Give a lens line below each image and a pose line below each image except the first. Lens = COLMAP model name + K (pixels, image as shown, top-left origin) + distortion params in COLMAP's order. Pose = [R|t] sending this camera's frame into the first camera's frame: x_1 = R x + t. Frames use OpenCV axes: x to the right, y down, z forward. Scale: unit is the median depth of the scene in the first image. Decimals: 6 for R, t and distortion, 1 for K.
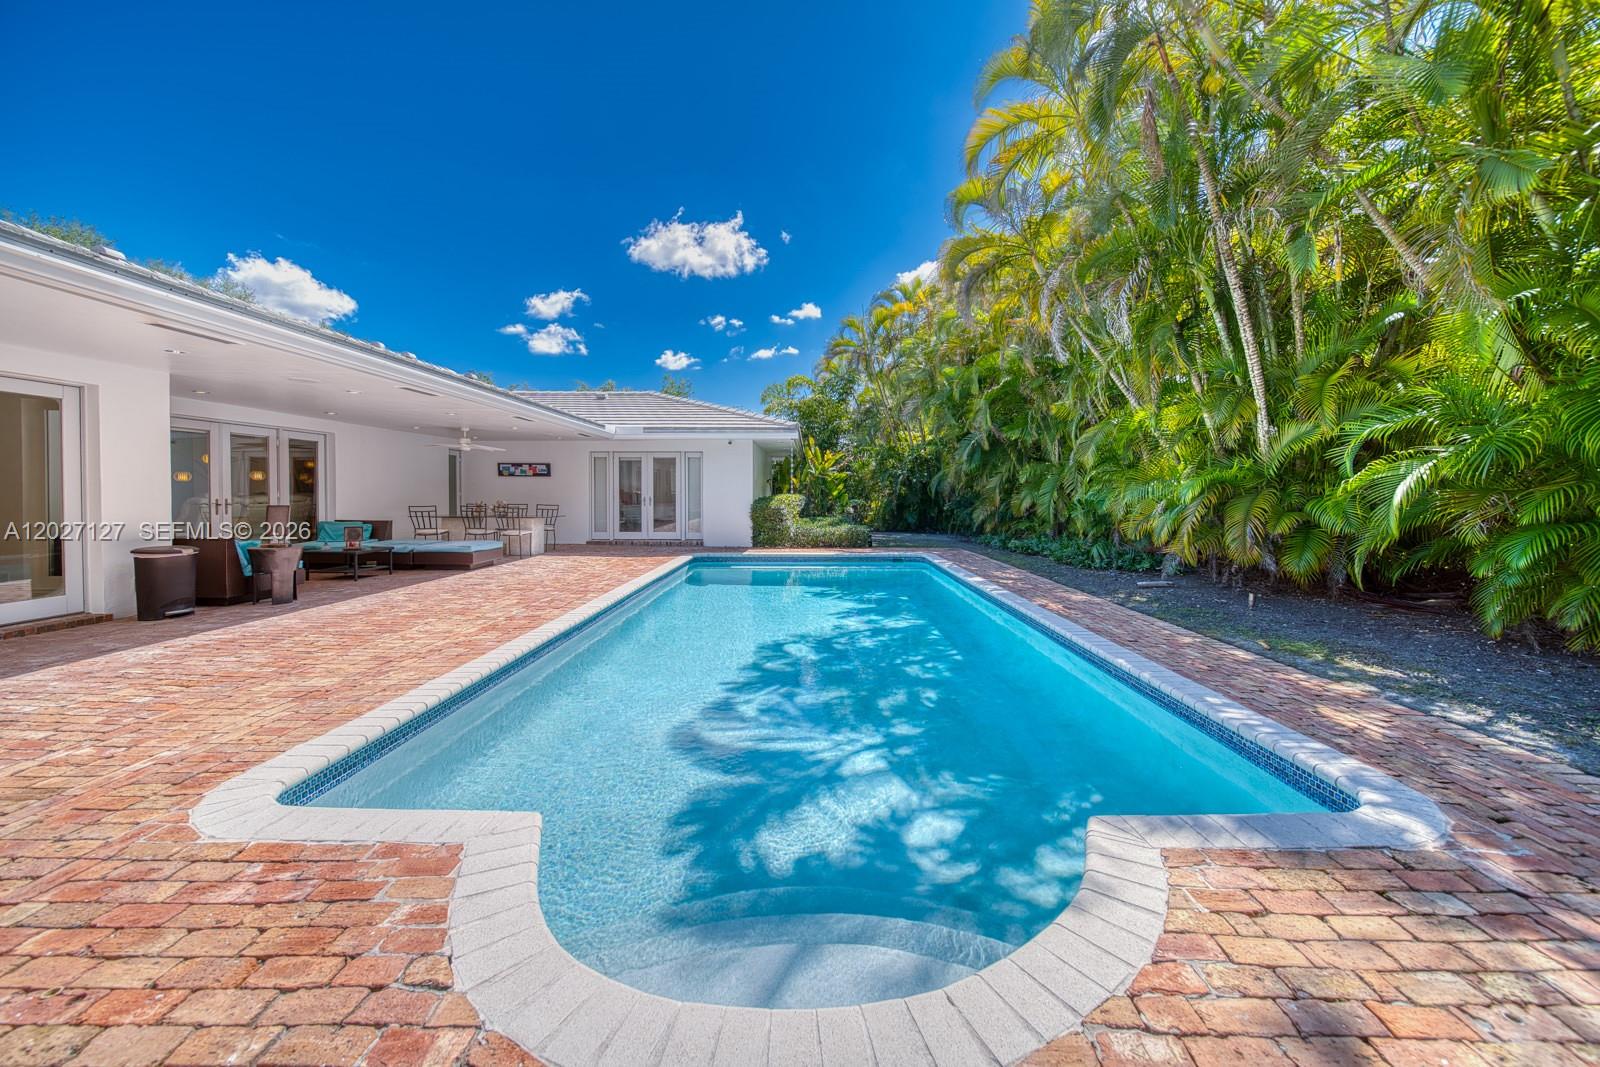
lens RADIAL K [[553.6, 0, 806.4], [0, 553.6, 524.4], [0, 0, 1]] dist [0.001453, -0.000920]
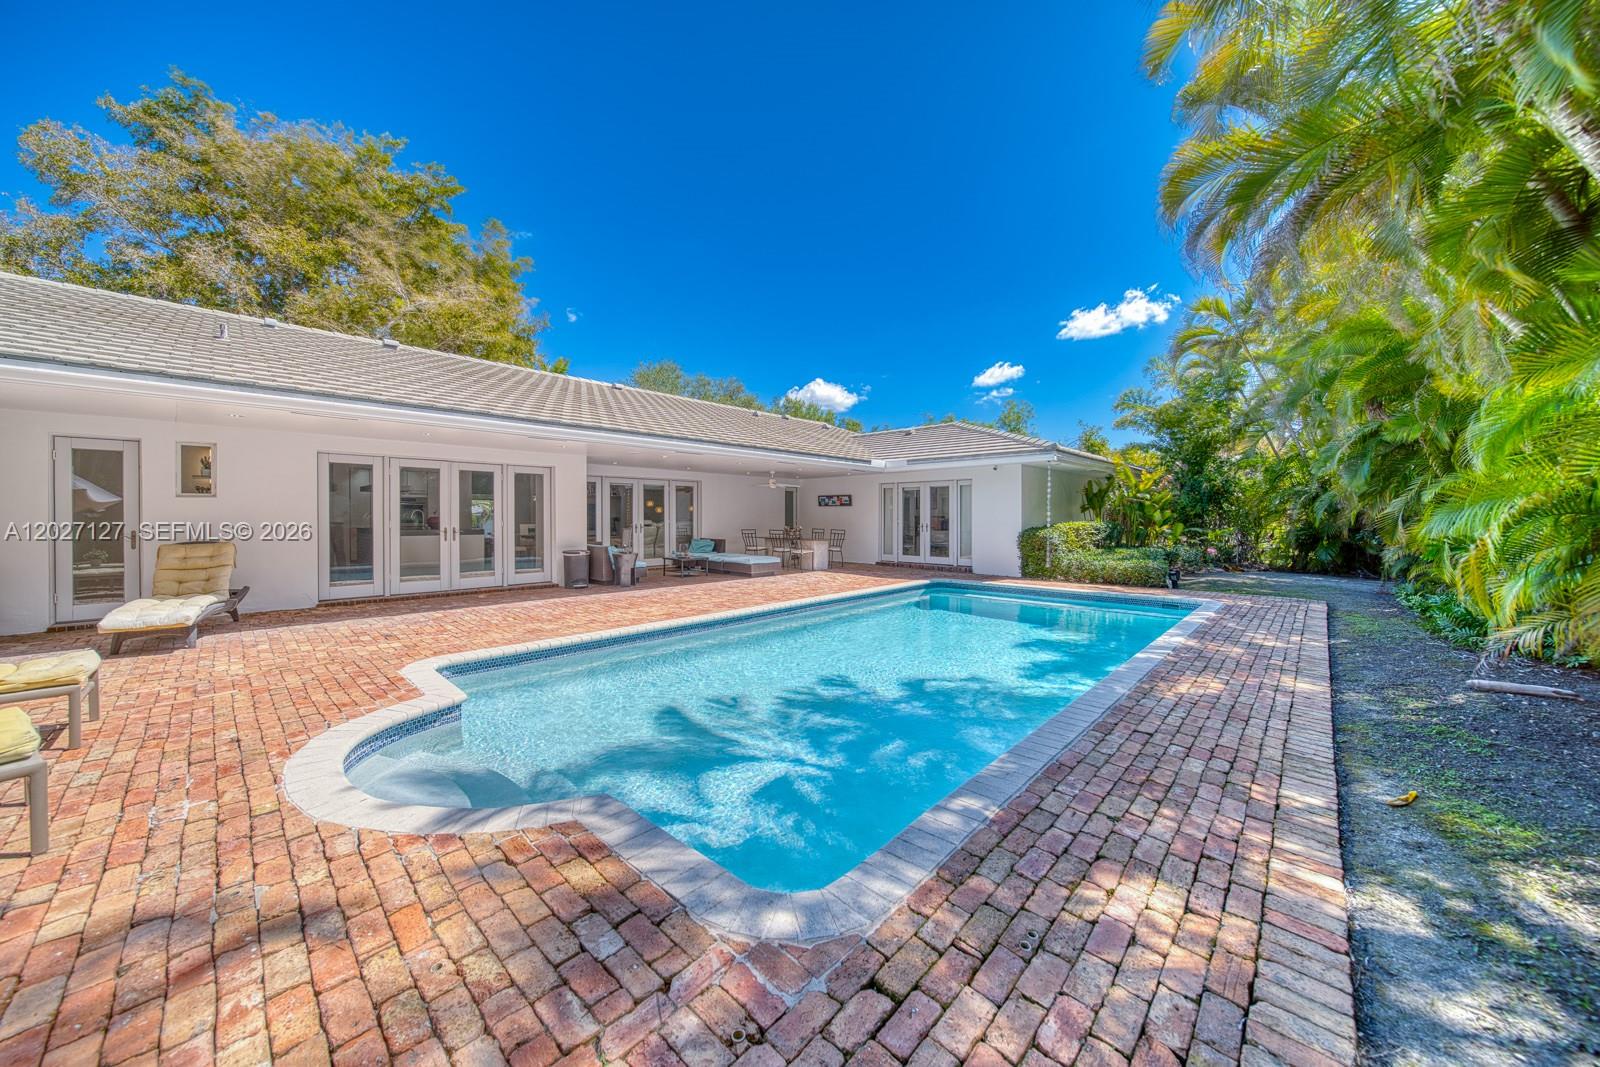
lens RADIAL K [[553.6, 0, 796.0], [0, 553.6, 525.3], [0, 0, 1]] dist [0.001453, -0.000920]
pose [[0.733307, 0.006463, -0.679867, 0.259941], [-0.036111, 0.998914, -0.029453, -0.005880], [0.678938, 0.046149, 0.732744, 0.058735]]
